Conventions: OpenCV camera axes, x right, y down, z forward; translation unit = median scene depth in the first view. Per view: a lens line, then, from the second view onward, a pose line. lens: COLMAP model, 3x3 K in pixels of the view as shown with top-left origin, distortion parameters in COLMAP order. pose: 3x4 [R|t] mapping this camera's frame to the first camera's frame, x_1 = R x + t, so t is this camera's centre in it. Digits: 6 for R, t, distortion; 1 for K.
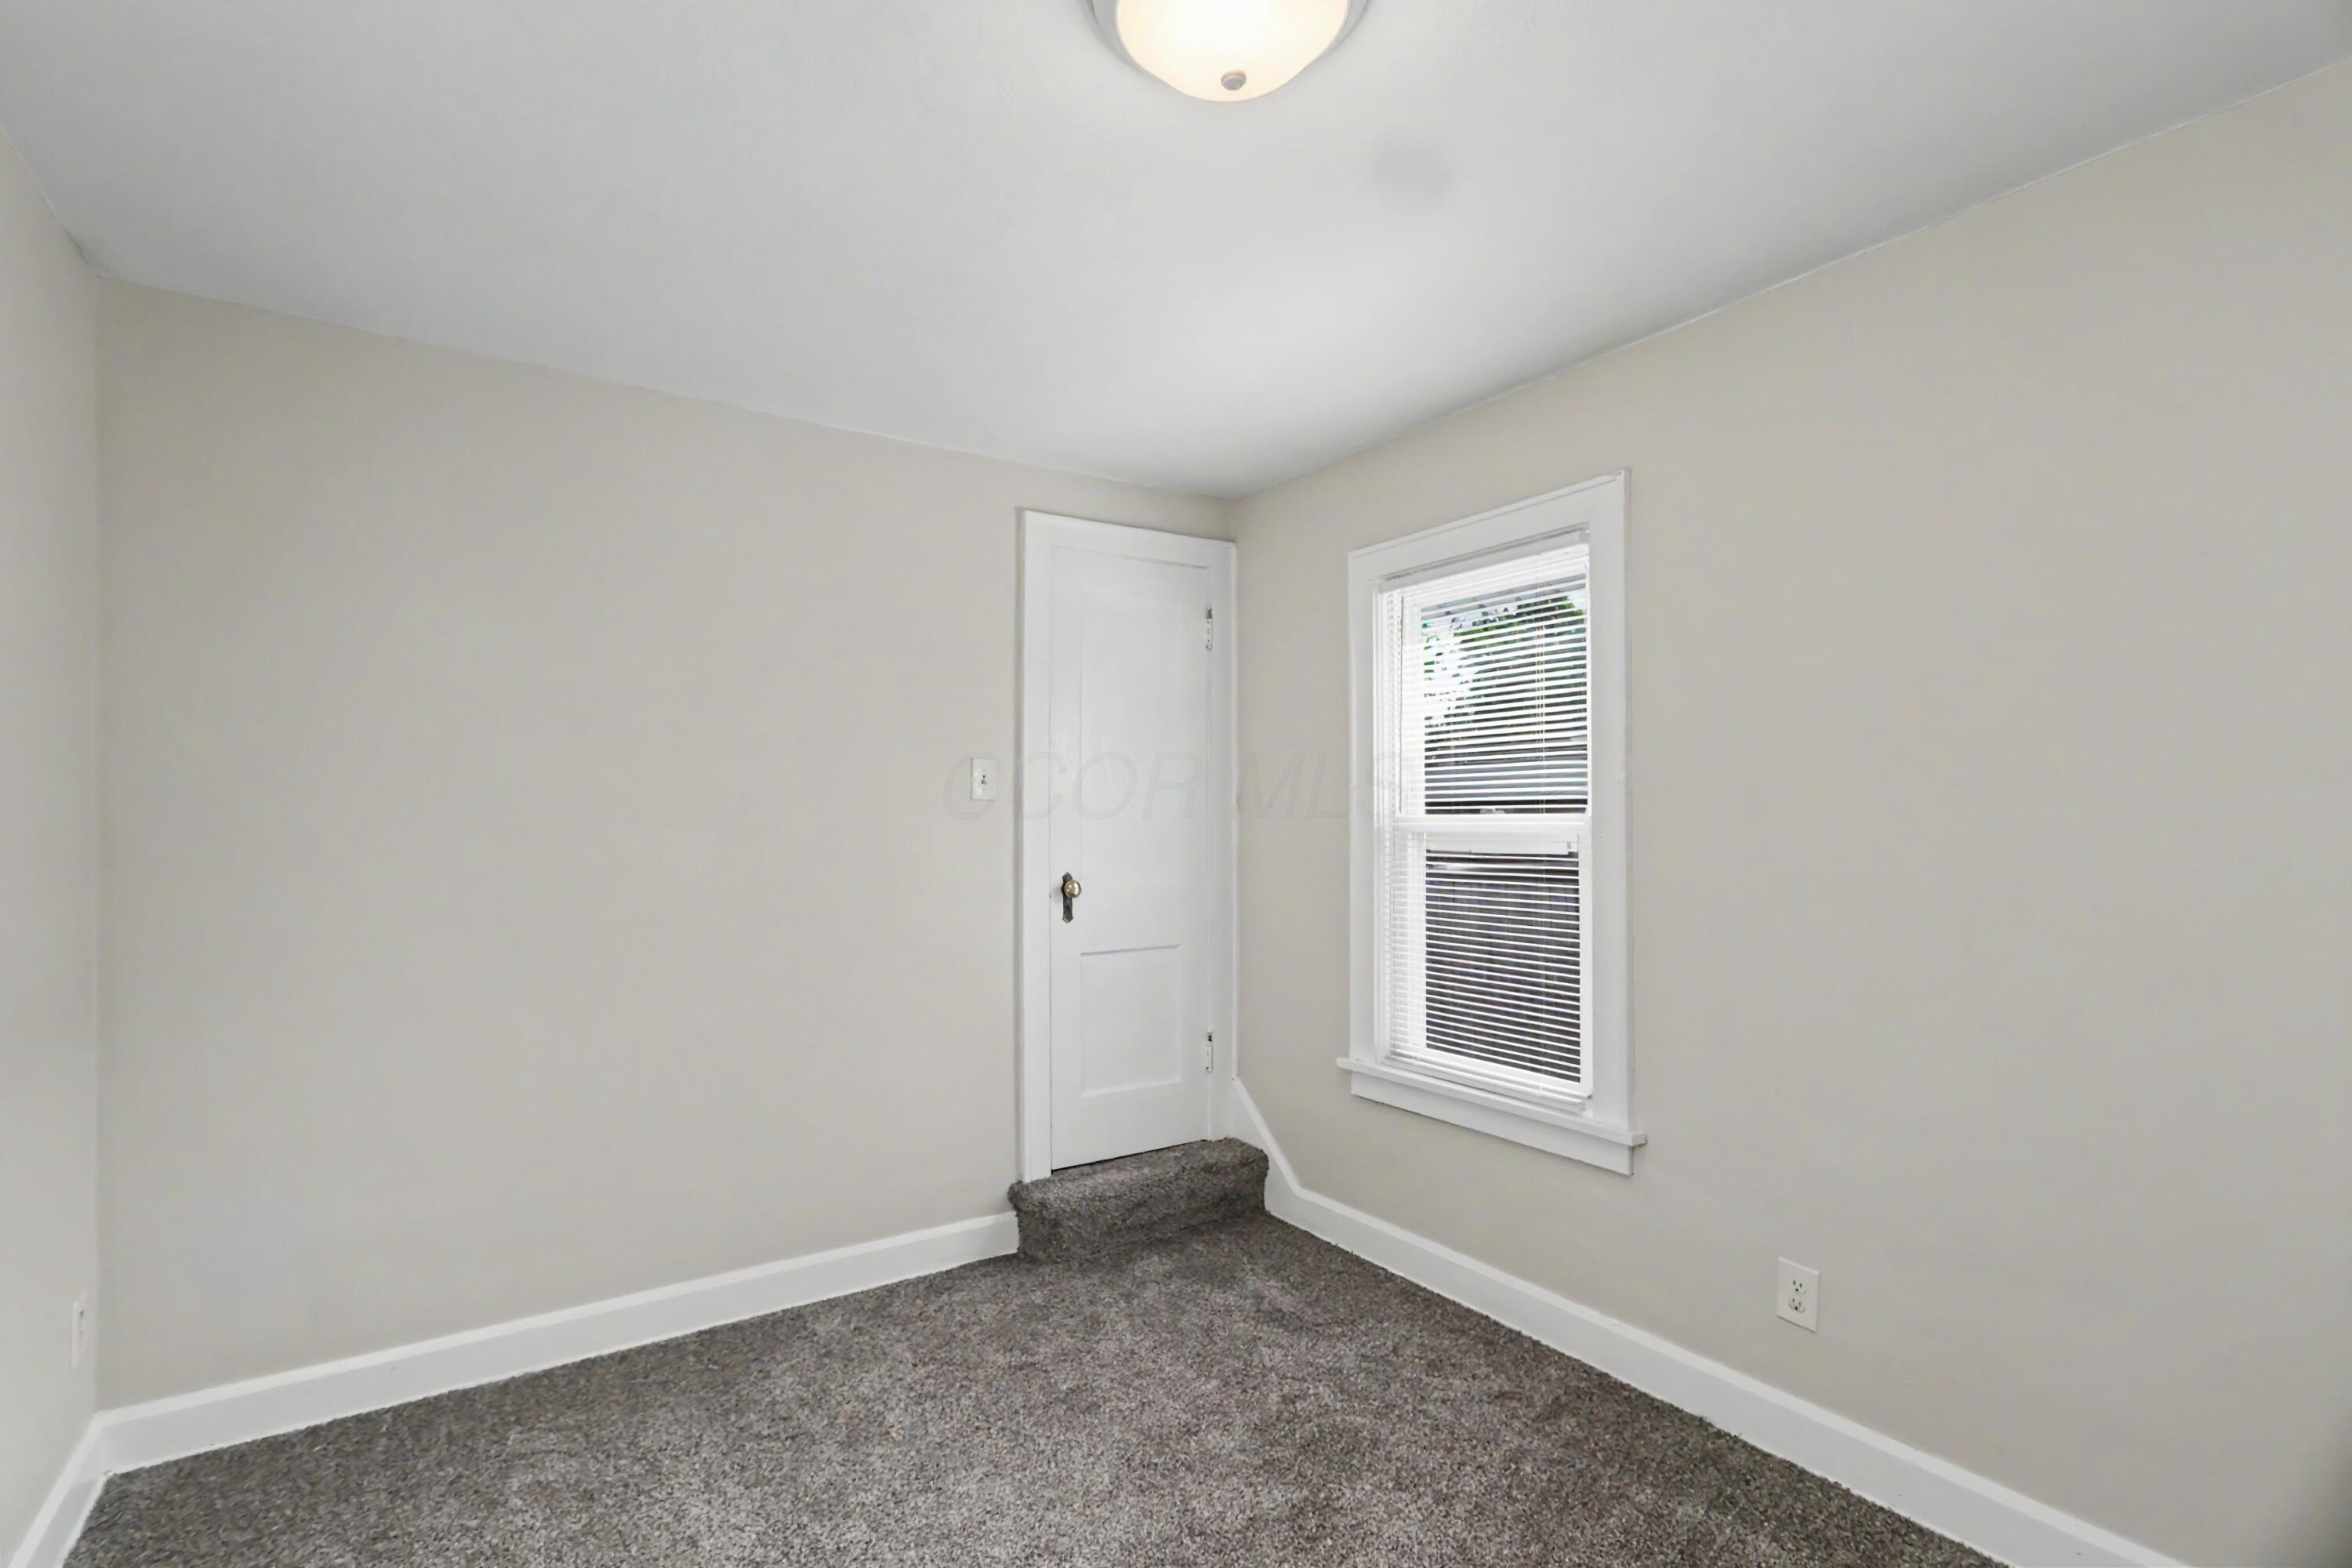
lens RADIAL K [[1114.3, 0, 1168.5], [0, 1114.3, 794.4], [0, 0, 1]] dist [0.003327, 0.000416]
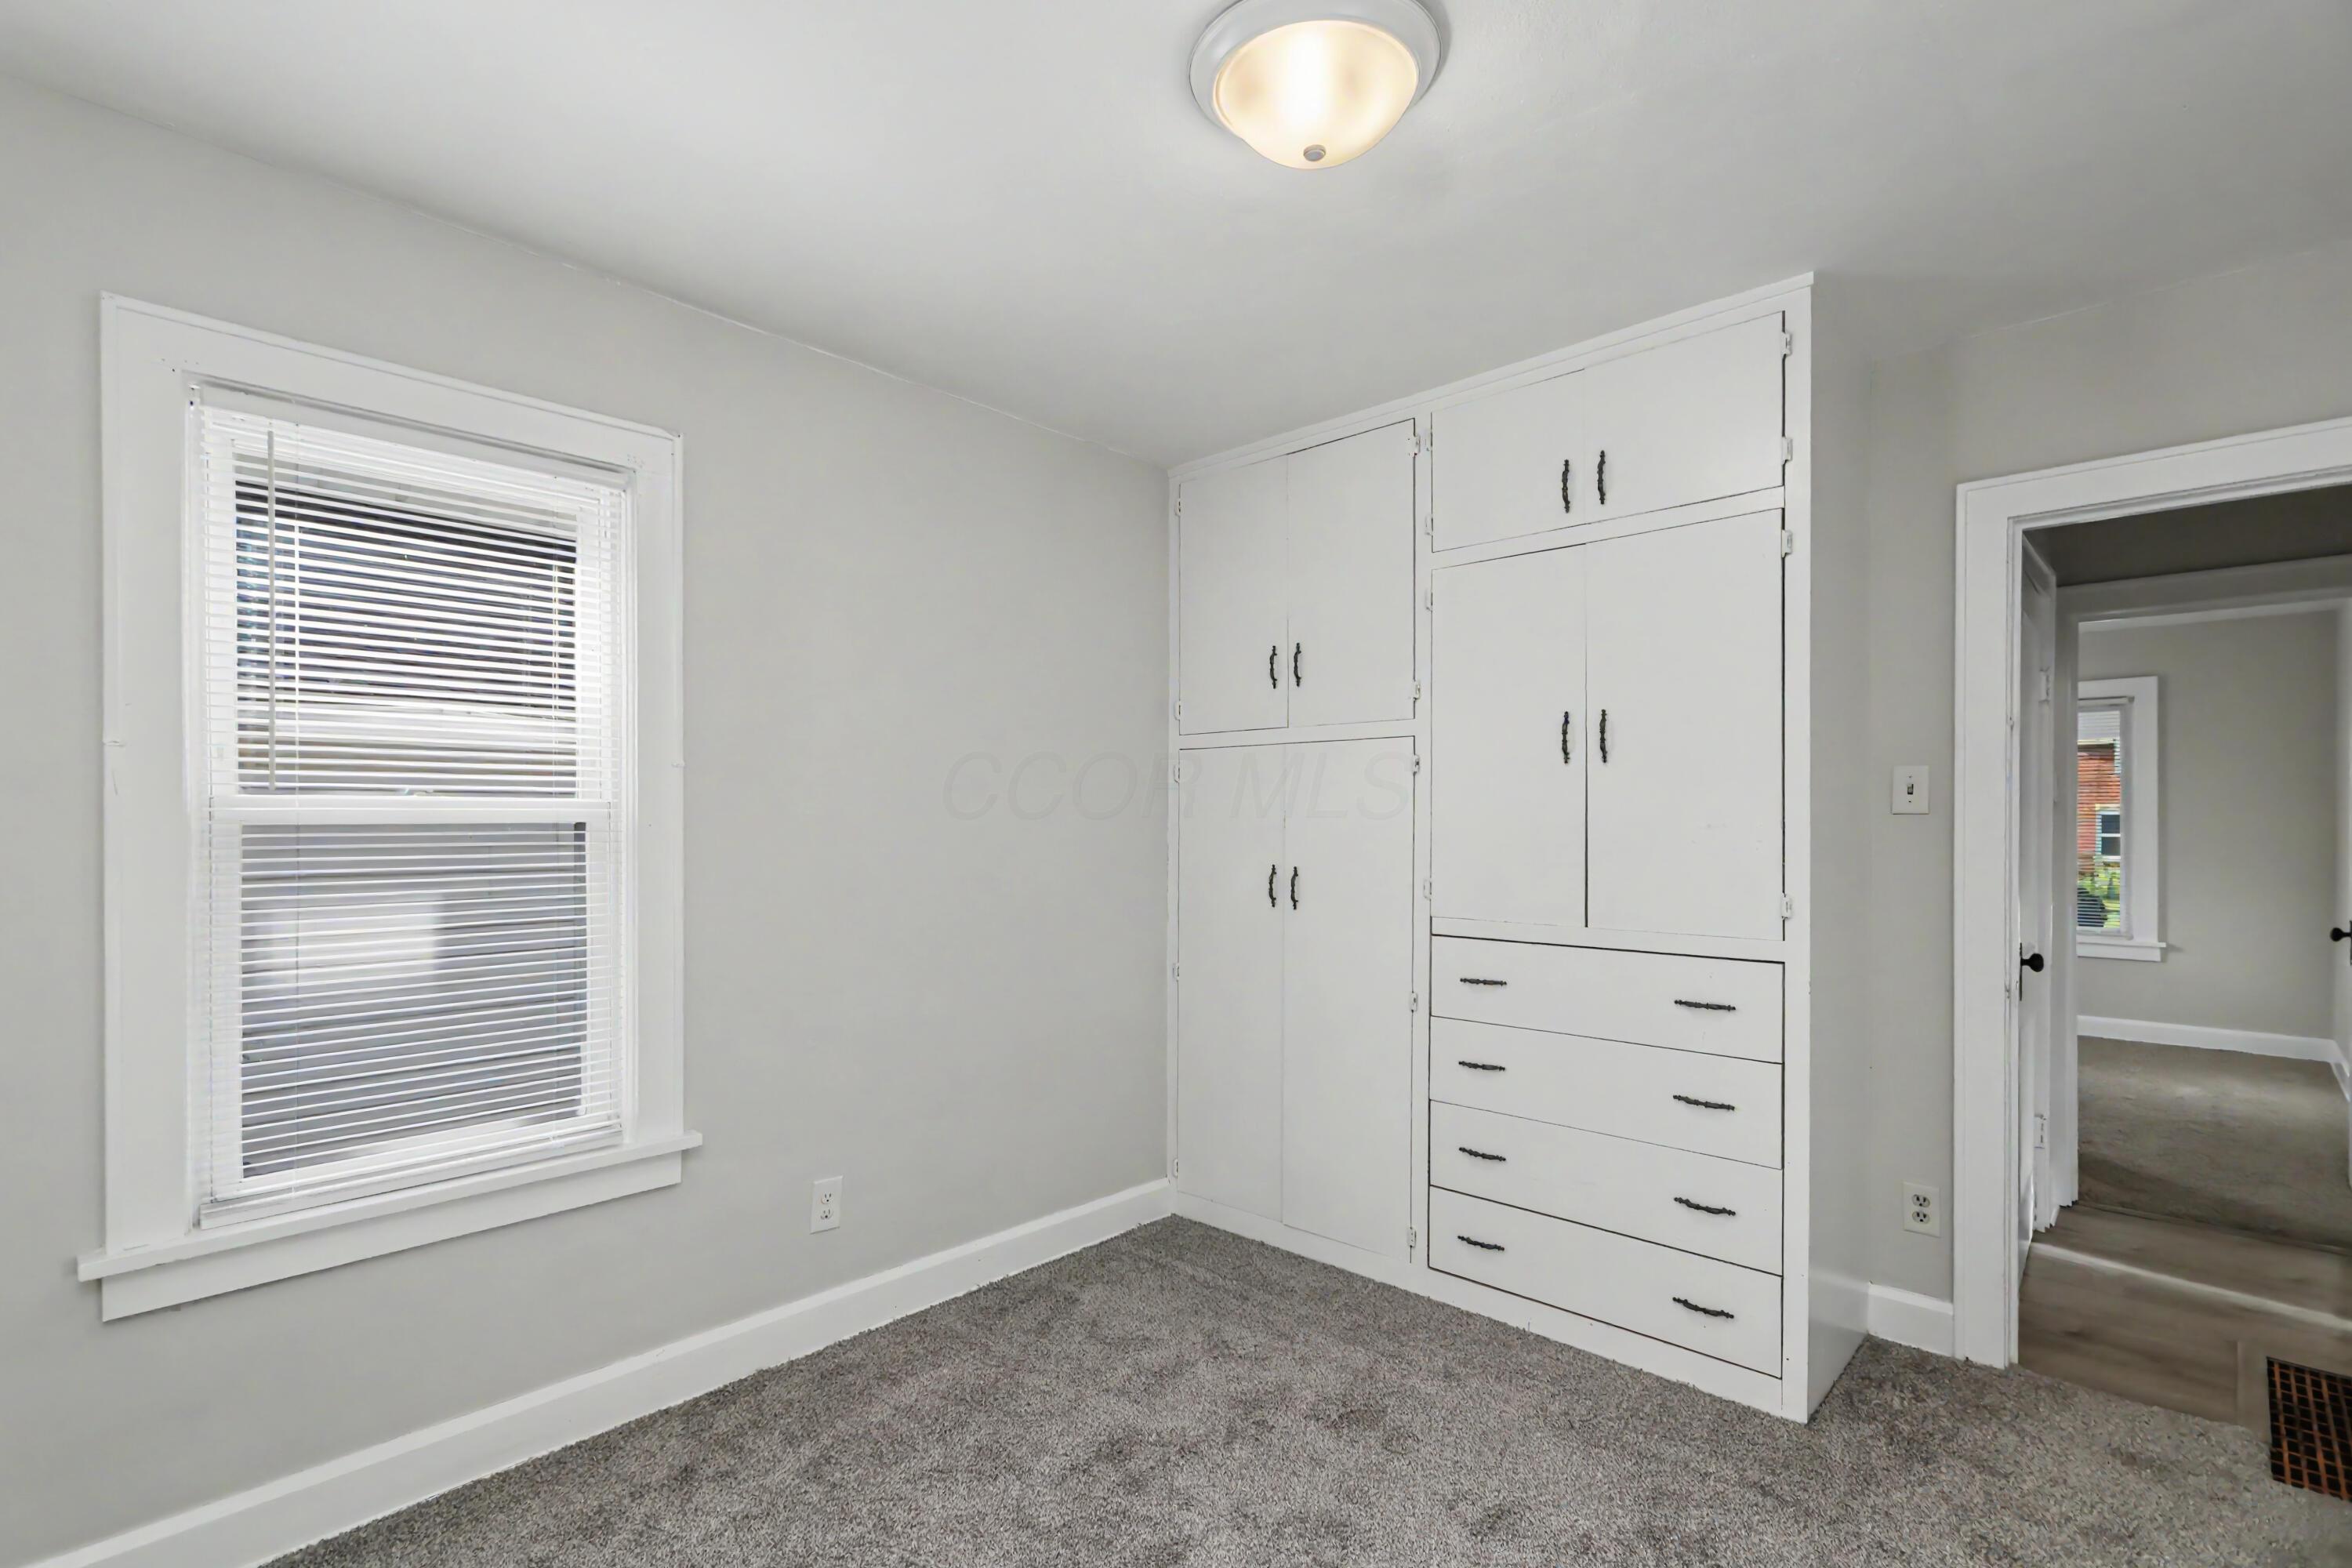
lens RADIAL K [[1060.2, 0, 1176.0], [0, 1060.2, 784.0], [0, 0, 1]] dist [-0.024247, 0.000055]
pose [[-0.240083, 0.029682, 0.970298, -0.512447], [-0.025079, 0.999009, -0.036766, 0.024335], [-0.970428, -0.033161, -0.239101, 0.746227]]
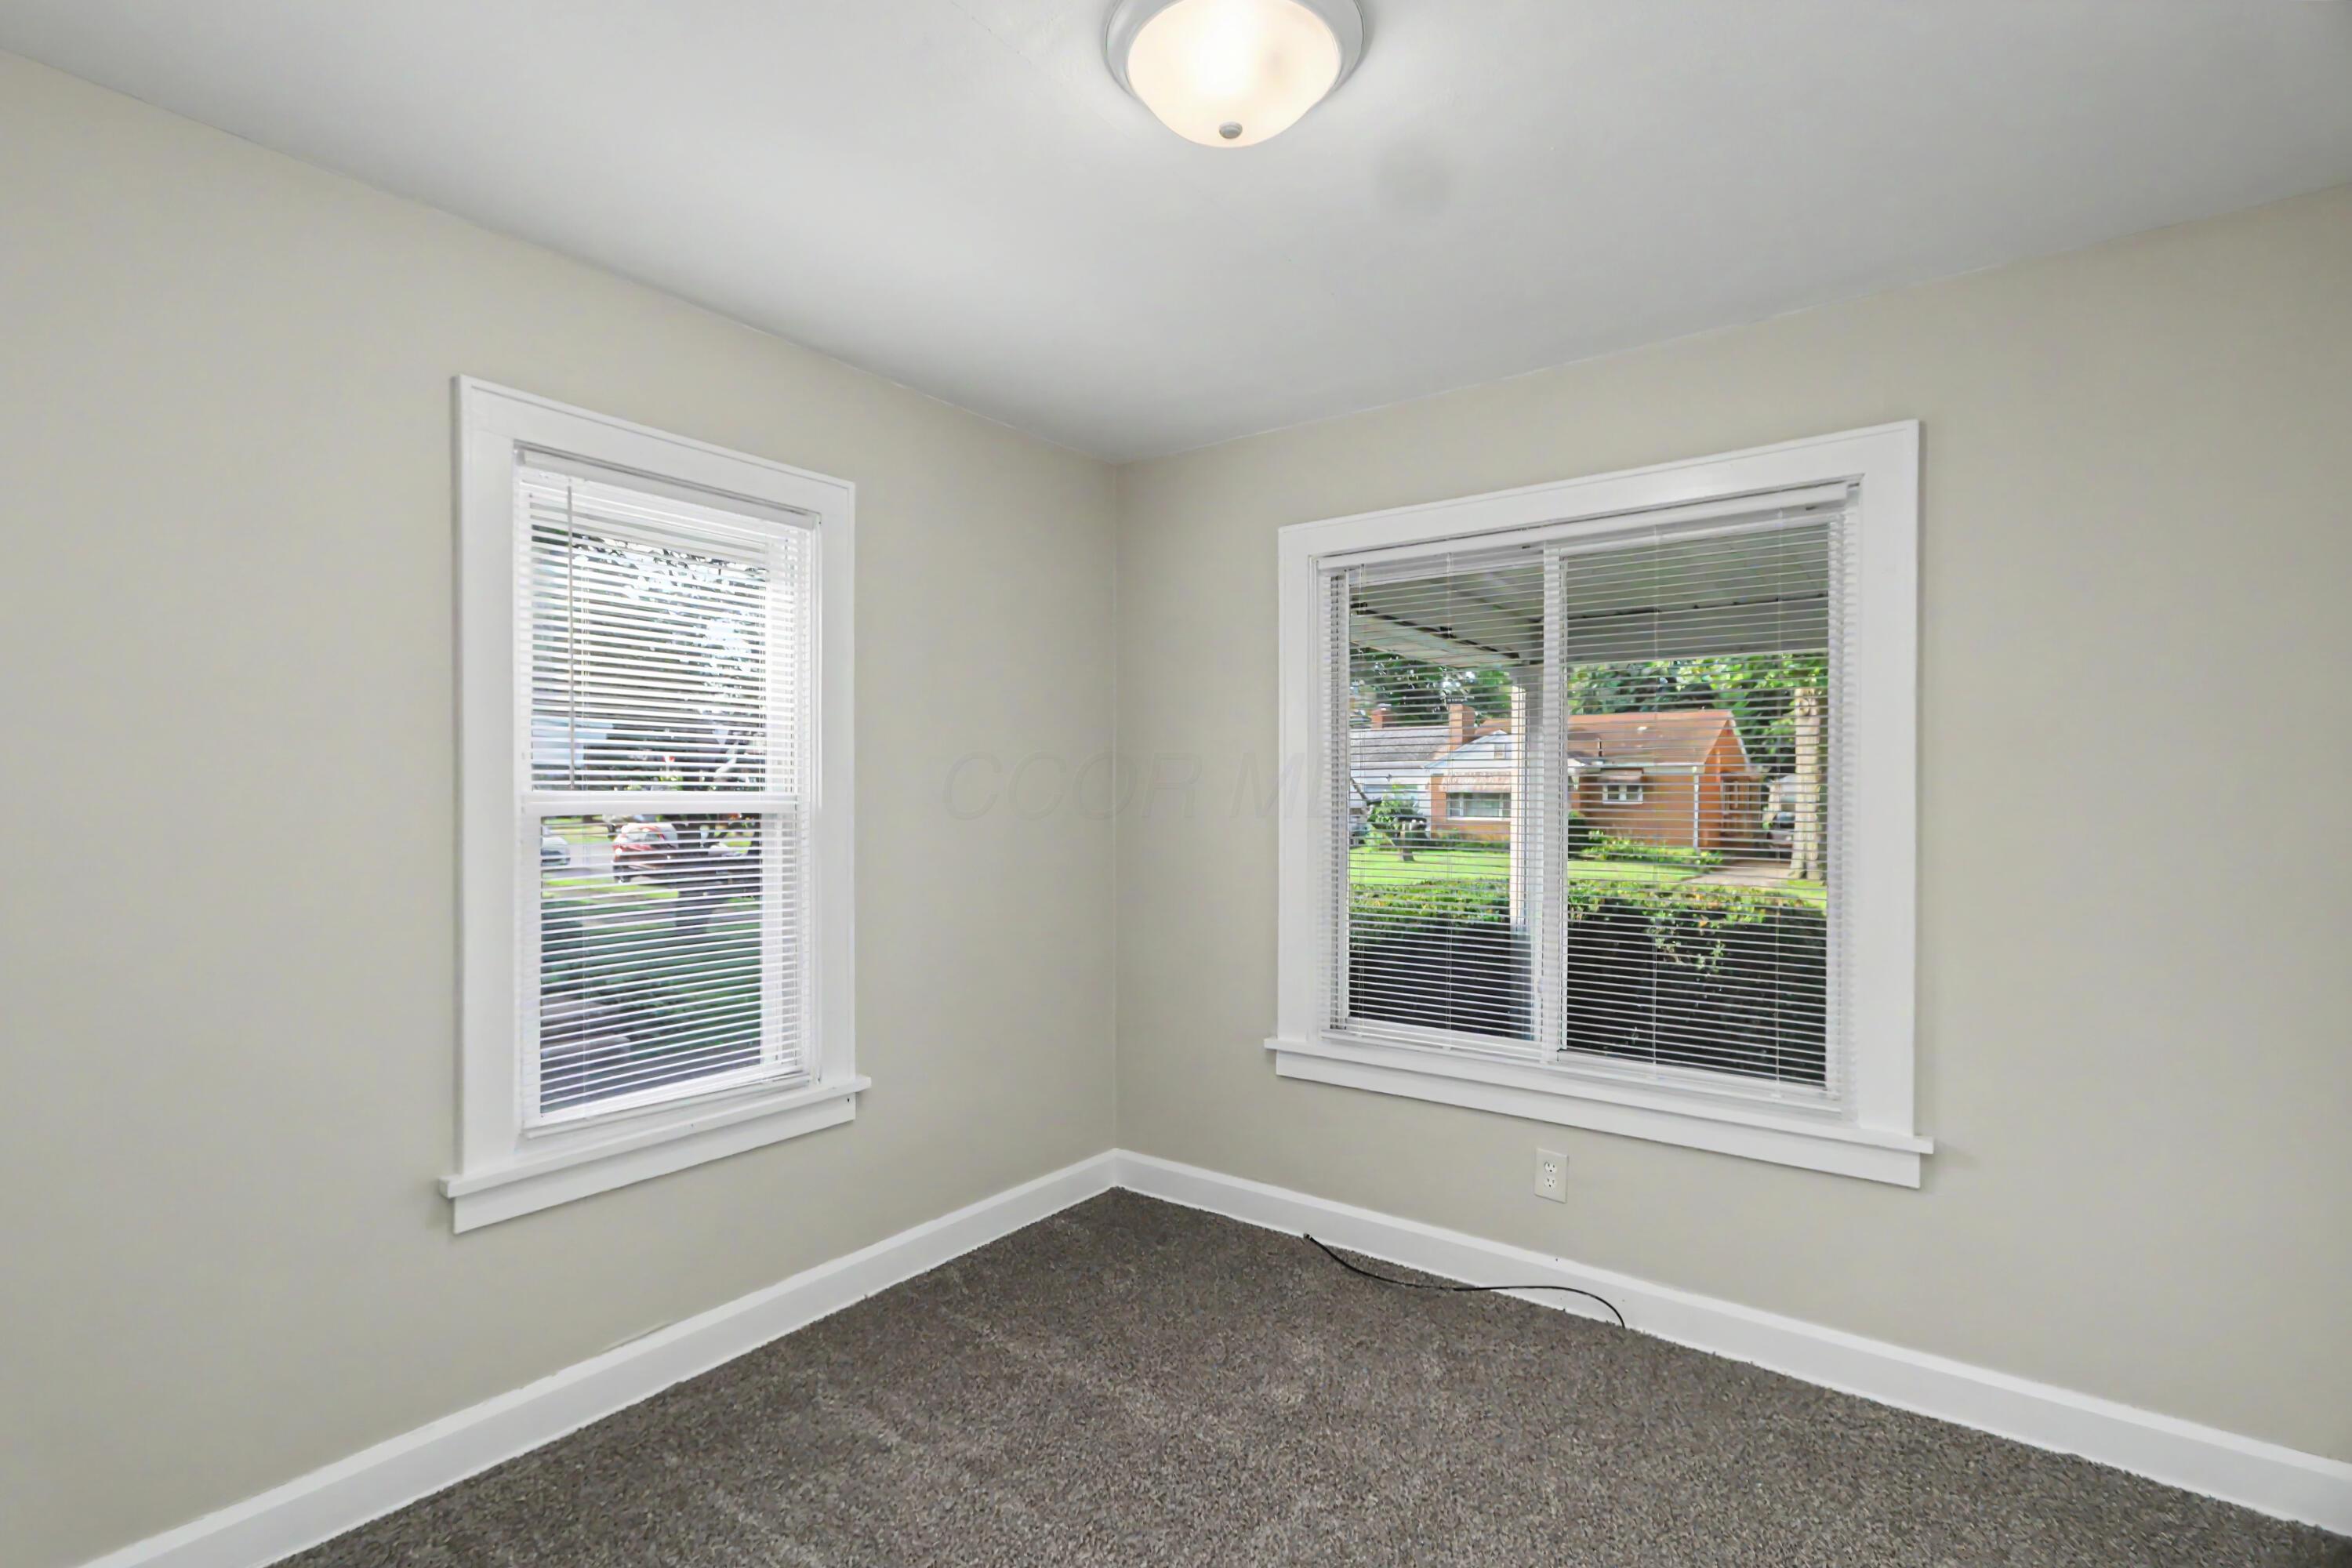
lens RADIAL K [[1114.3, 0, 1168.5], [0, 1114.3, 794.4], [0, 0, 1]] dist [0.003327, 0.000416]
pose [[-0.336844, 0.014715, 0.941446, -0.677756], [-0.019682, 0.999549, -0.022665, 0.033443], [-0.941355, -0.026164, -0.336402, 0.992578]]
